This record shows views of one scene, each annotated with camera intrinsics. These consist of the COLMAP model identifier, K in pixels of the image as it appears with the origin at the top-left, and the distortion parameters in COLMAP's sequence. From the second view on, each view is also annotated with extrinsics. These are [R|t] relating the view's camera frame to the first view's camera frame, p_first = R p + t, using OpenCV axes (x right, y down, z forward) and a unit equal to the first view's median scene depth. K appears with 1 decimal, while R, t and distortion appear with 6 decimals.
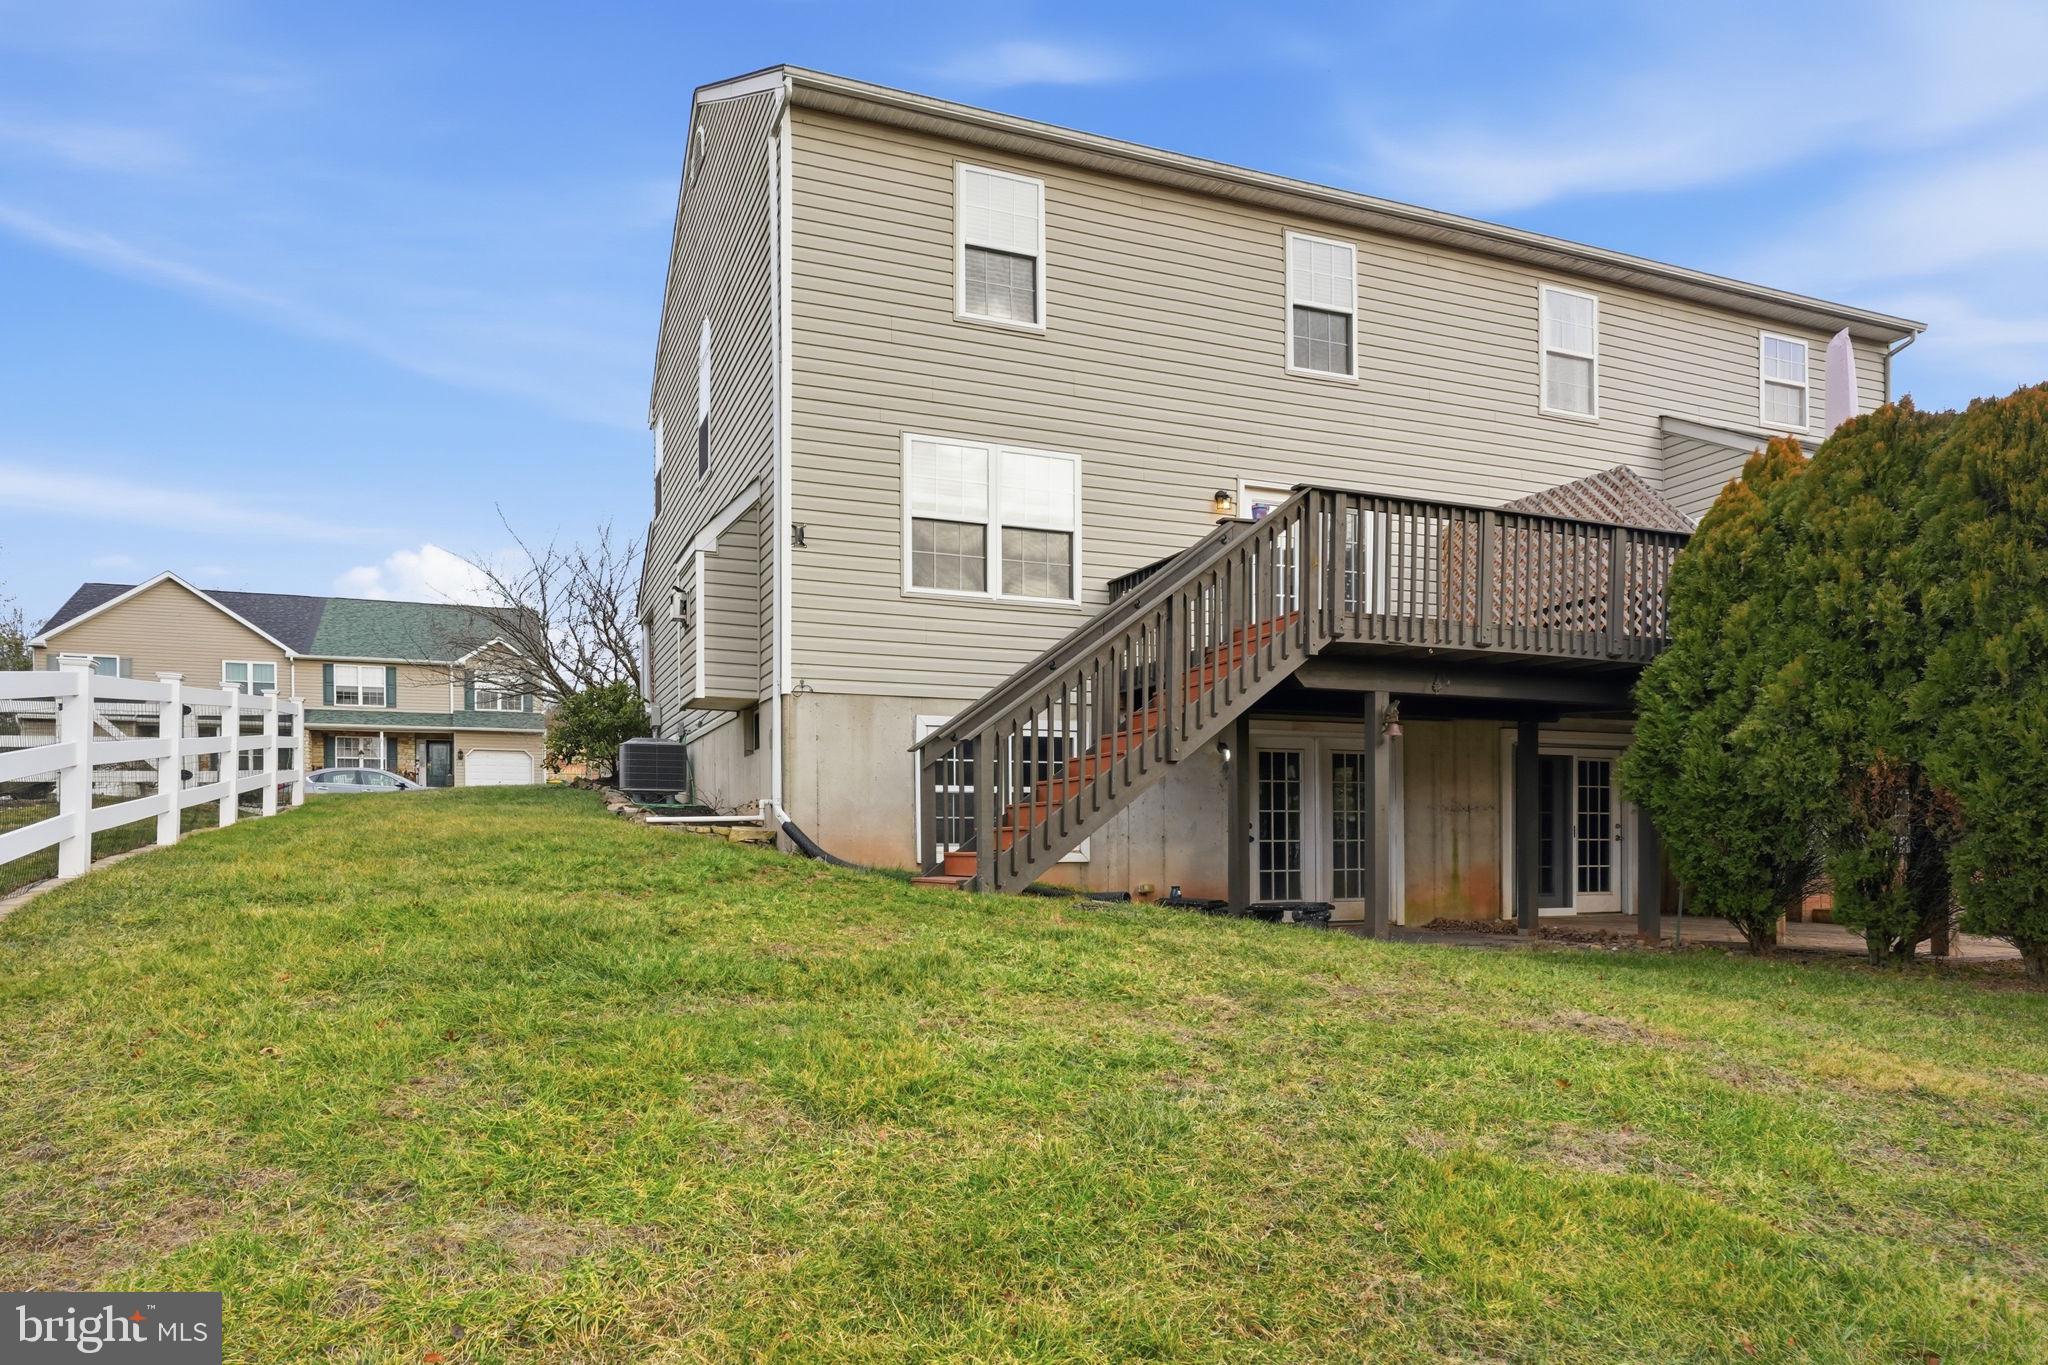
lens RADIAL K [[1295.9, 0, 1024.8], [0, 1295.9, 826.0], [0, 0, 1]] dist [-0.002478, 0.001451]
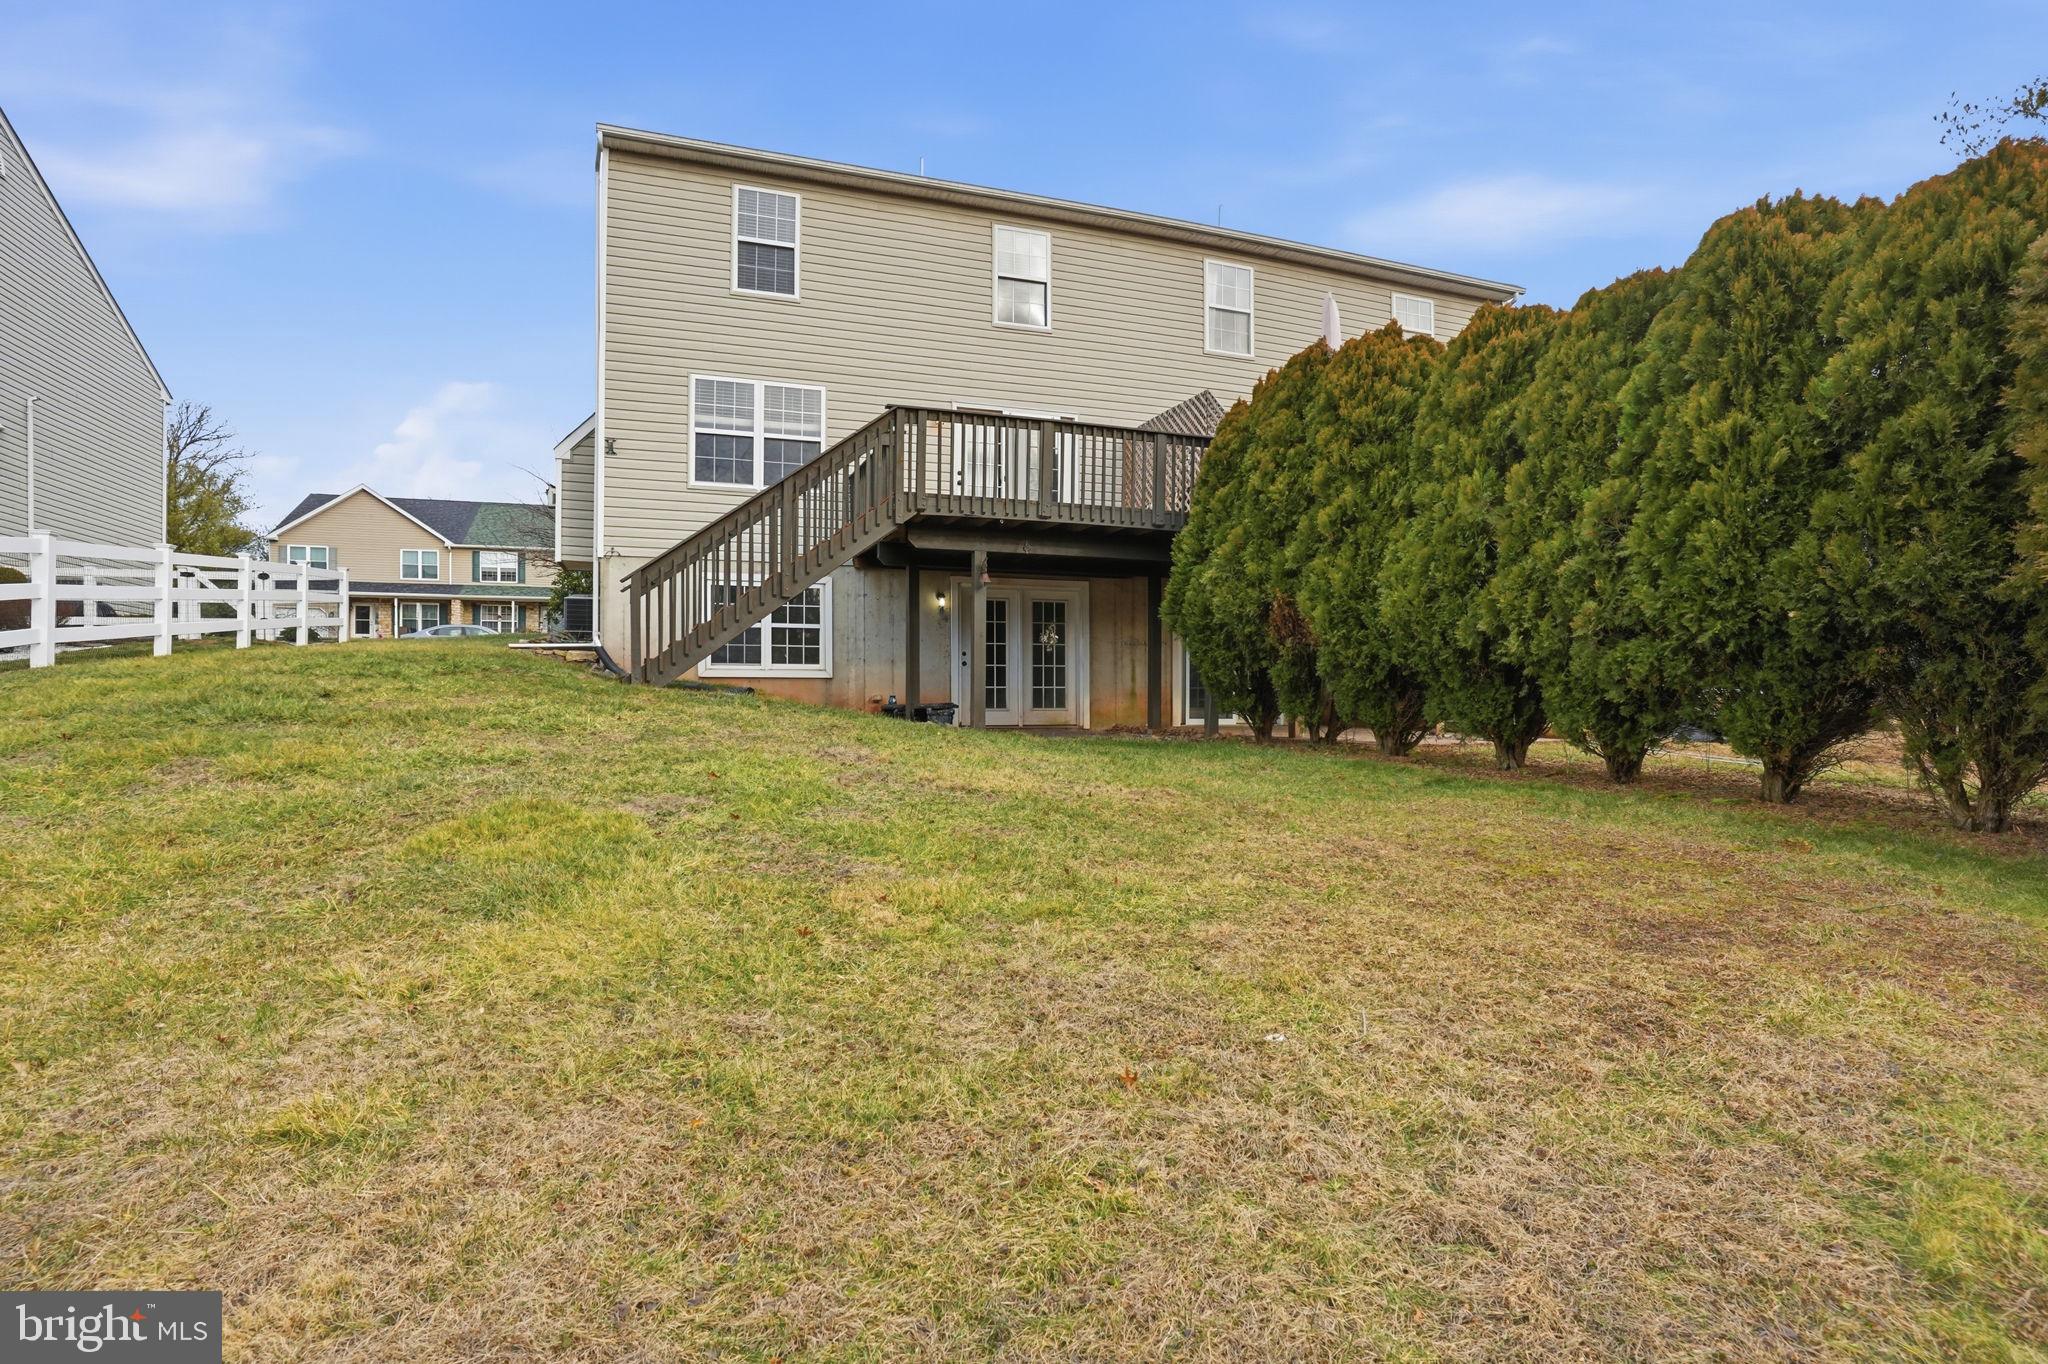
lens RADIAL K [[1021.9, 0, 1022.2], [0, 1021.9, 693.0], [0, 0, 1]] dist [-0.079279, 0.042340]
pose [[0.998851, 0.004610, -0.047693, 0.339661], [-0.004012, 0.999912, 0.012635, 0.031777], [0.047747, -0.012429, 0.998782, -0.090115]]
